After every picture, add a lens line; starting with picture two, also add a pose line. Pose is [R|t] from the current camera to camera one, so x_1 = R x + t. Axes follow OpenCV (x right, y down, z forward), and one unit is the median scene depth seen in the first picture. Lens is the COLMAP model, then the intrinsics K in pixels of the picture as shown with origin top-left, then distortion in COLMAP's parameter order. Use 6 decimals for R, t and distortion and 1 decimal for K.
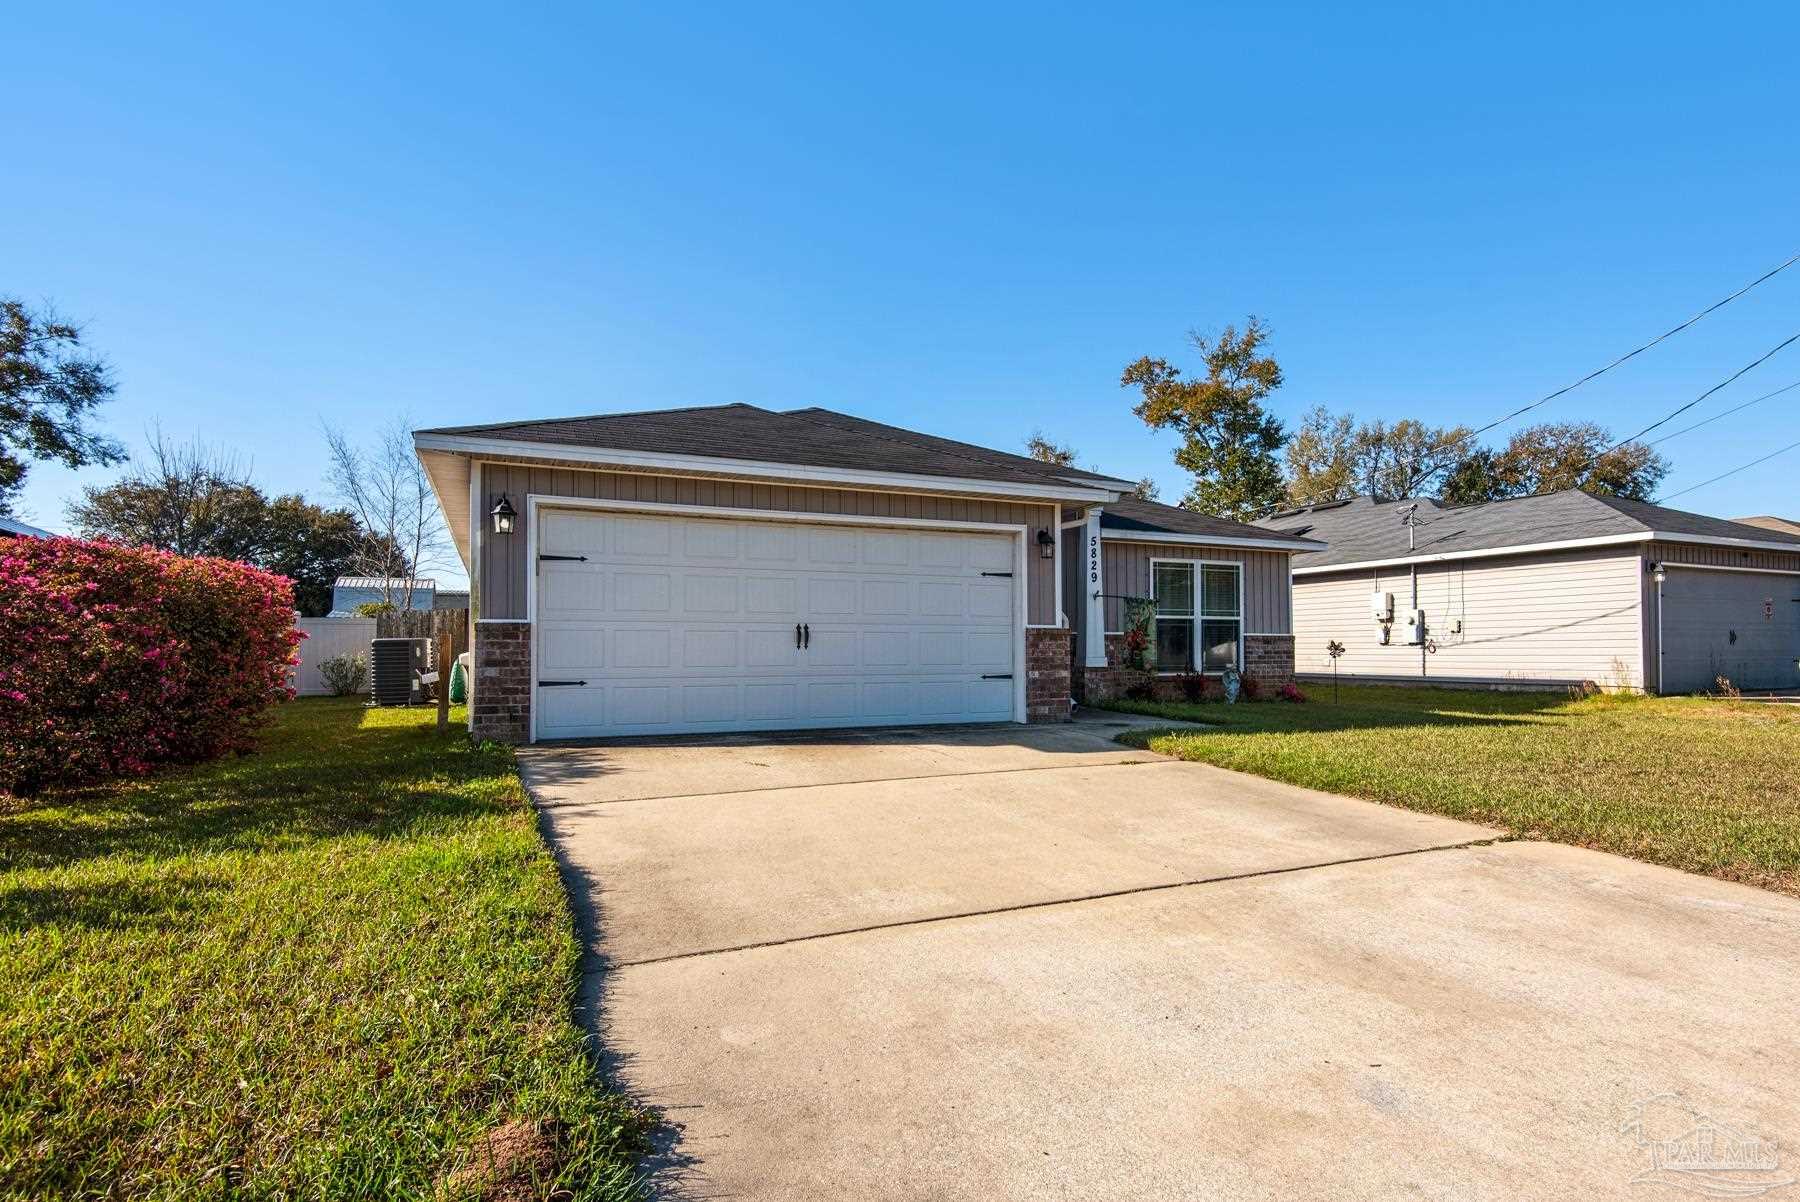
lens RADIAL K [[975.1, 0, 968.9], [0, 975.1, 631.6], [0, 0, 1]] dist [0.009291, -0.000515]
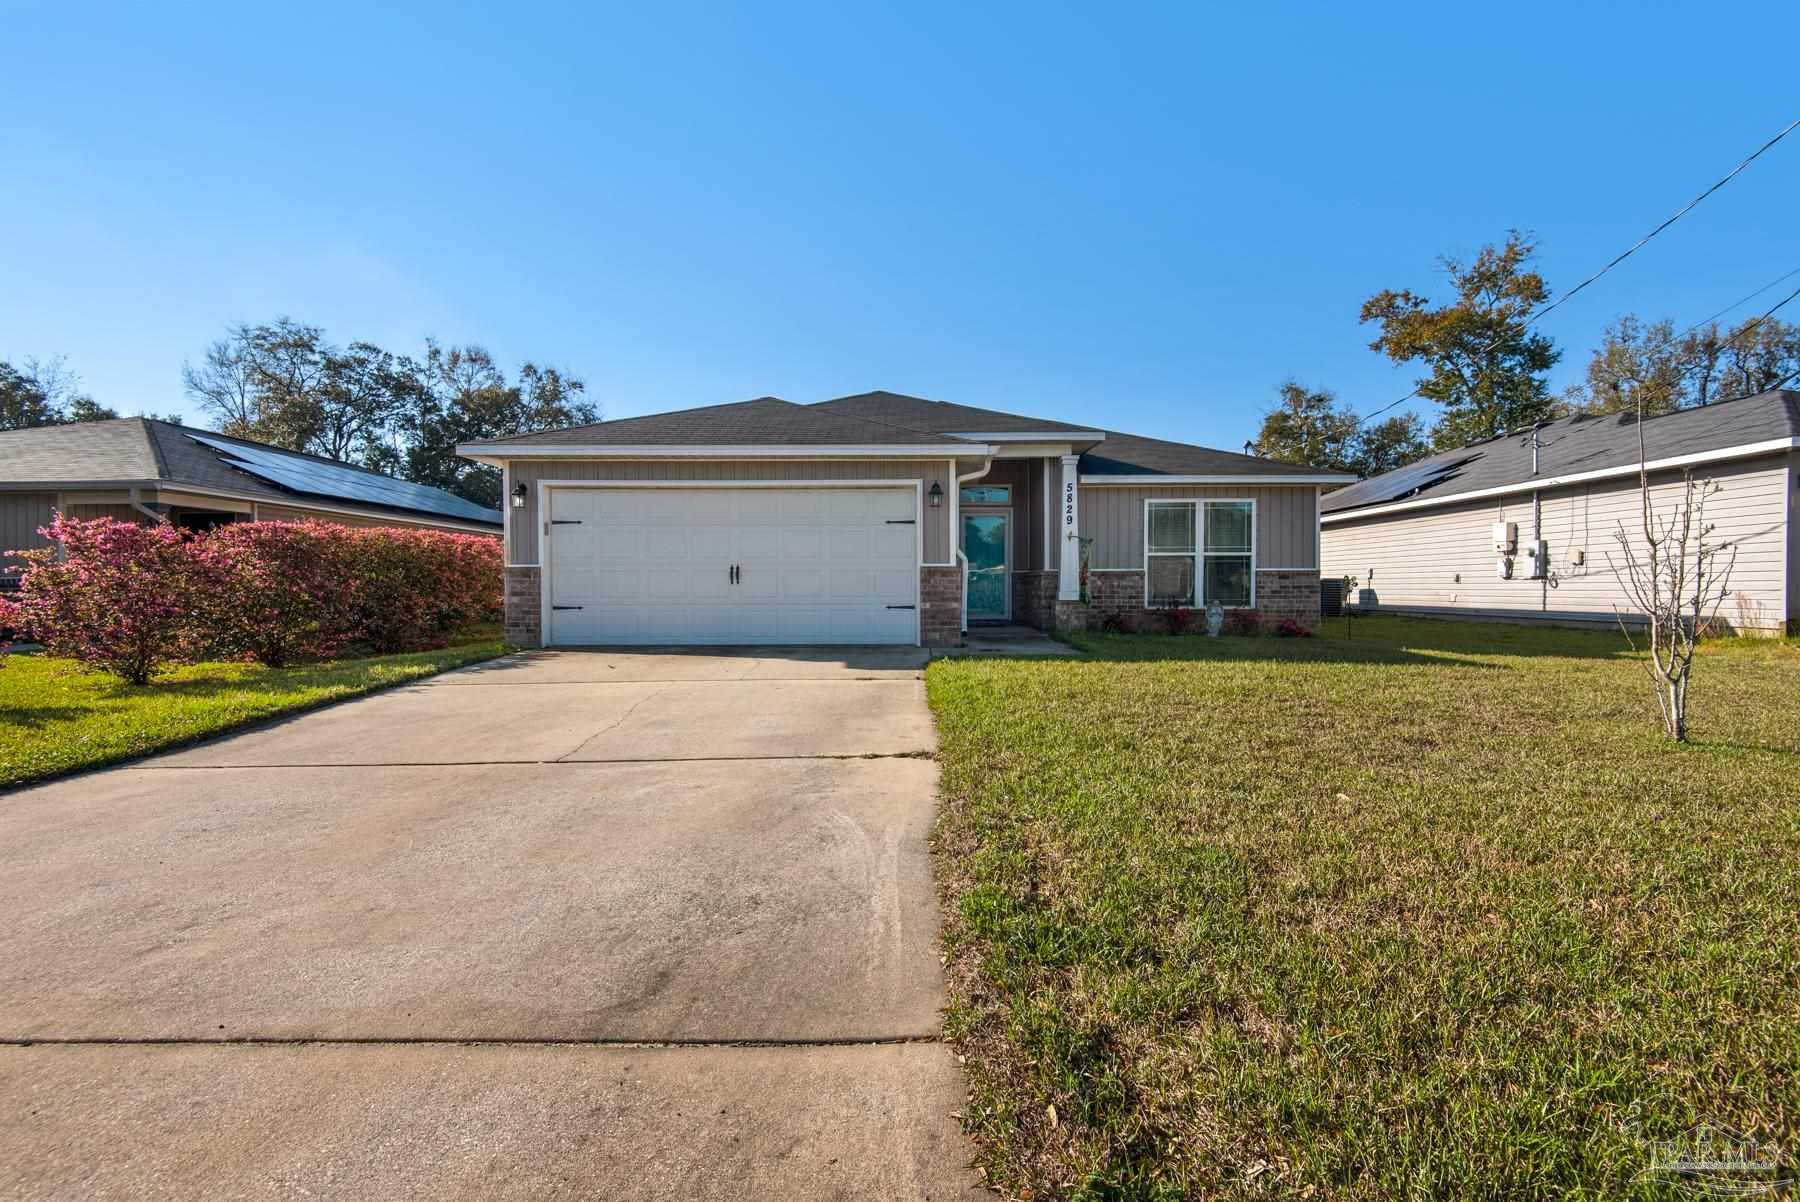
lens RADIAL K [[813.4, 0, 906.7], [0, 813.4, 605.3], [0, 0, 1]] dist [0.028306, -0.023018]
pose [[0.901795, 0.009601, -0.432058, 0.314637], [0.009010, 0.999118, 0.041007, 0.001887], [0.432070, -0.040873, 0.900913, 0.064636]]
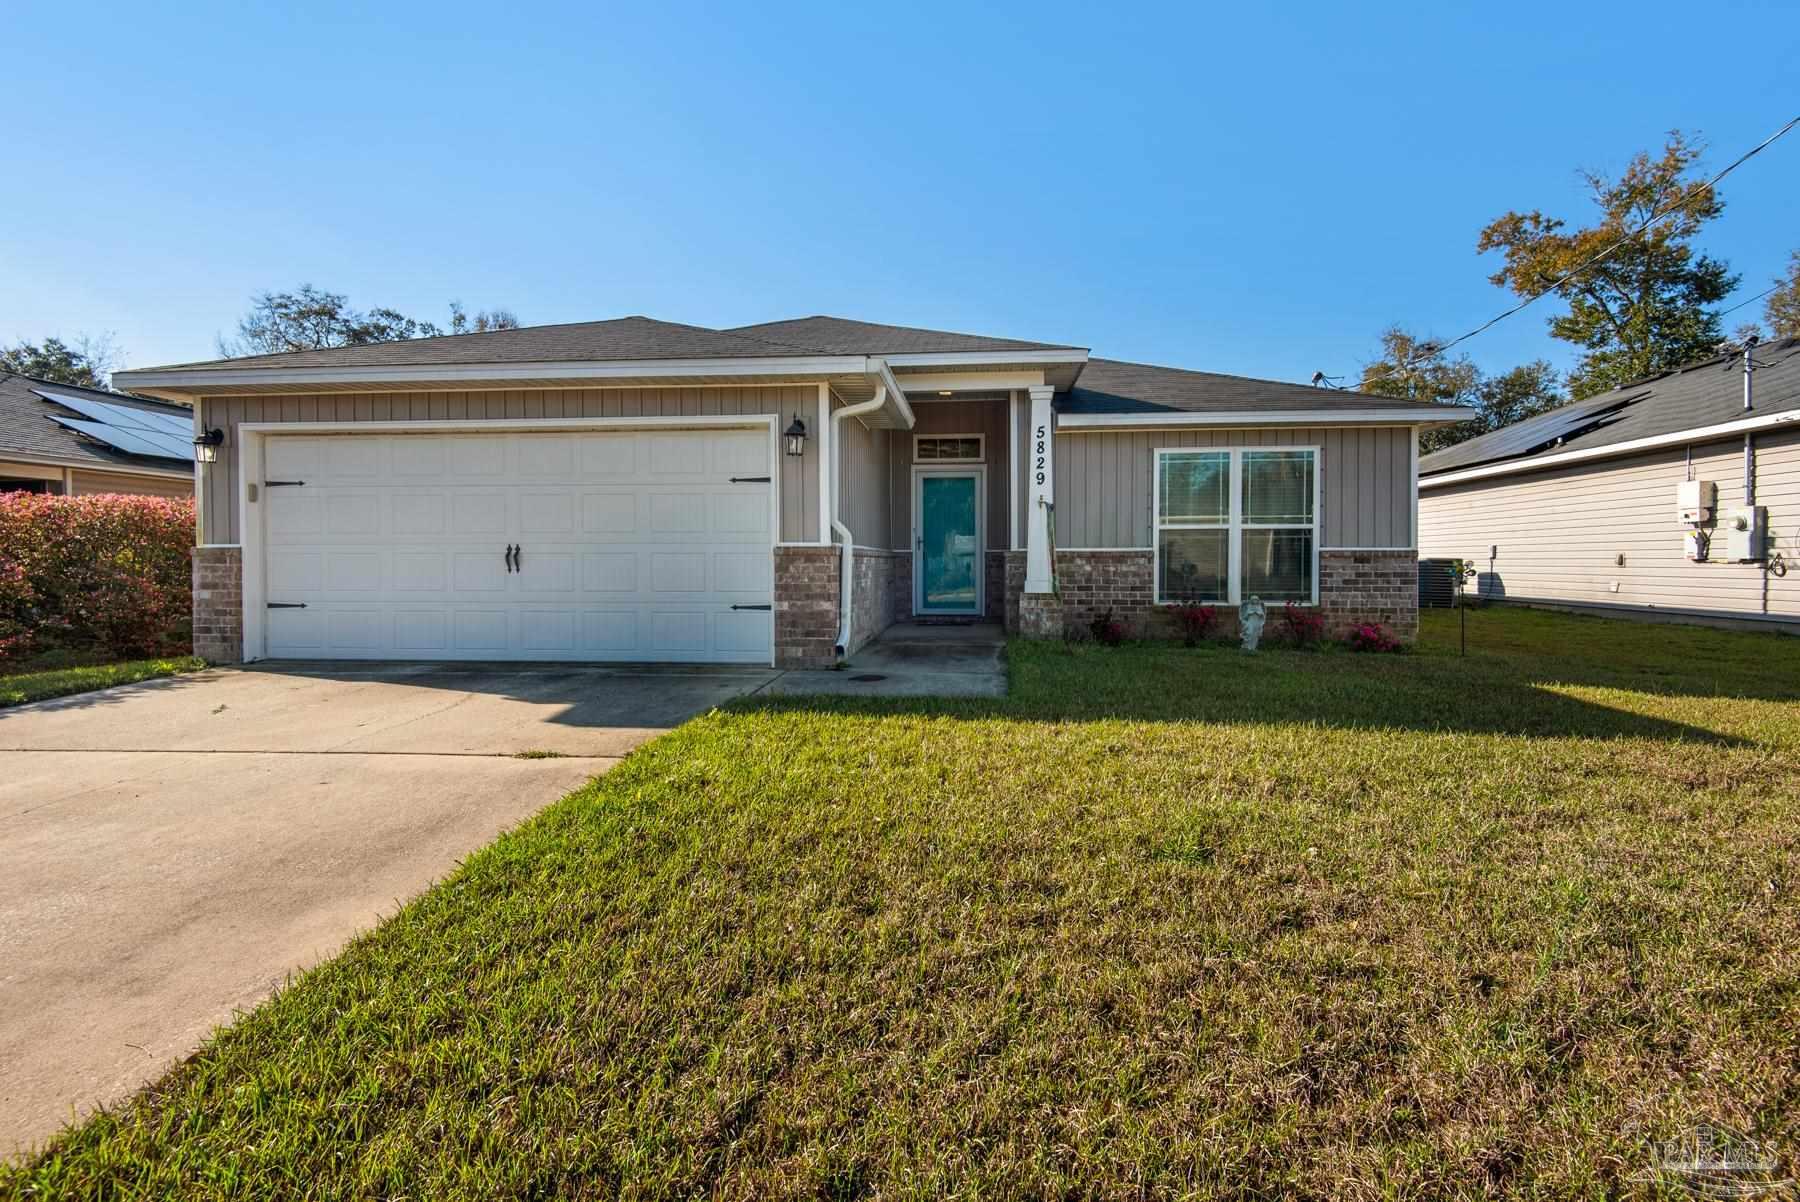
lens RADIAL K [[835.3, 0, 907.7], [0, 835.3, 575.2], [0, 0, 1]] dist [0.015793, -0.011930]
pose [[0.858569, 0.010327, -0.512594, 0.328848], [0.008863, 0.999349, 0.034978, -0.002194], [0.512621, -0.034575, 0.857919, 0.318848]]
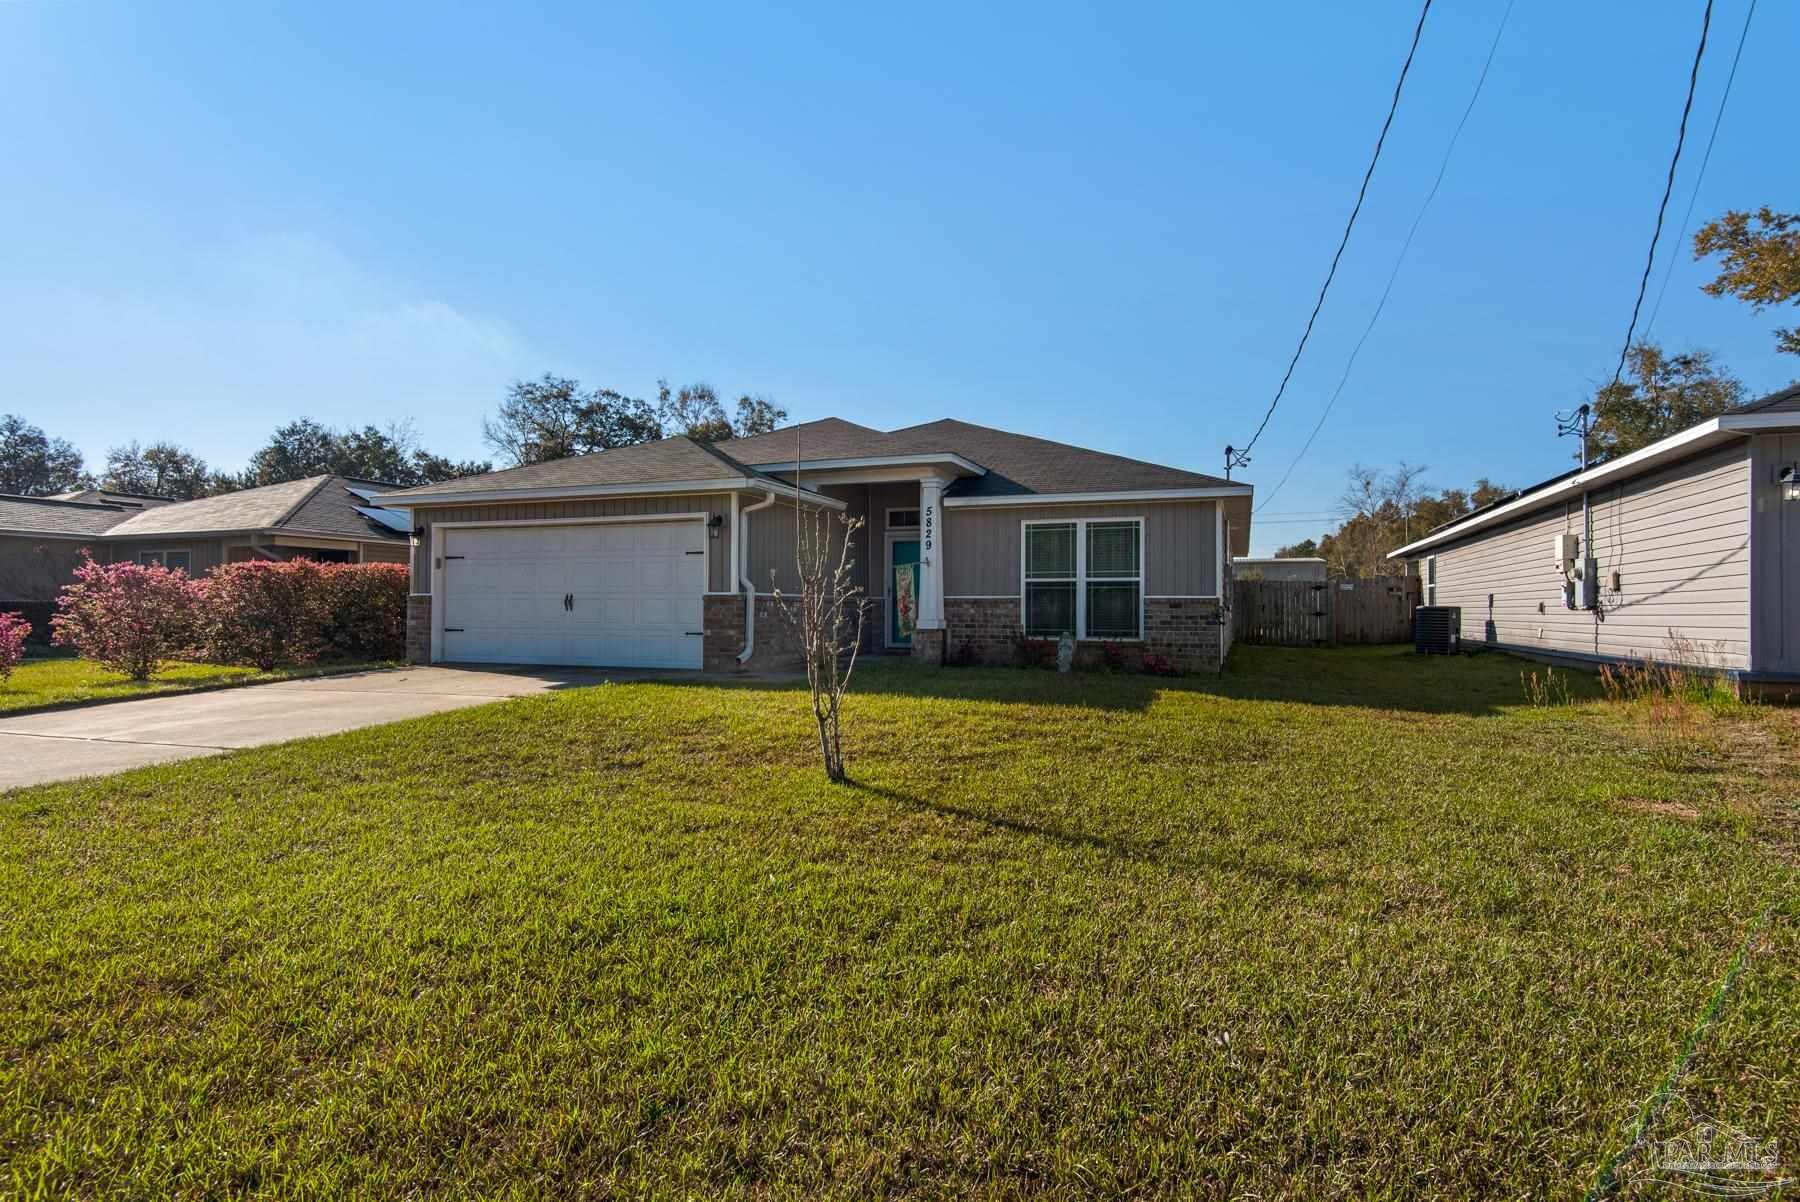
lens RADIAL K [[899.7, 0, 910.1], [0, 899.7, 601.7], [0, 0, 1]] dist [0.006801, -0.000210]
pose [[0.699309, -0.001952, -0.714817, 0.708237], [0.008894, 0.999943, 0.005971, 0.000295], [0.714764, -0.010533, 0.699286, 0.255080]]
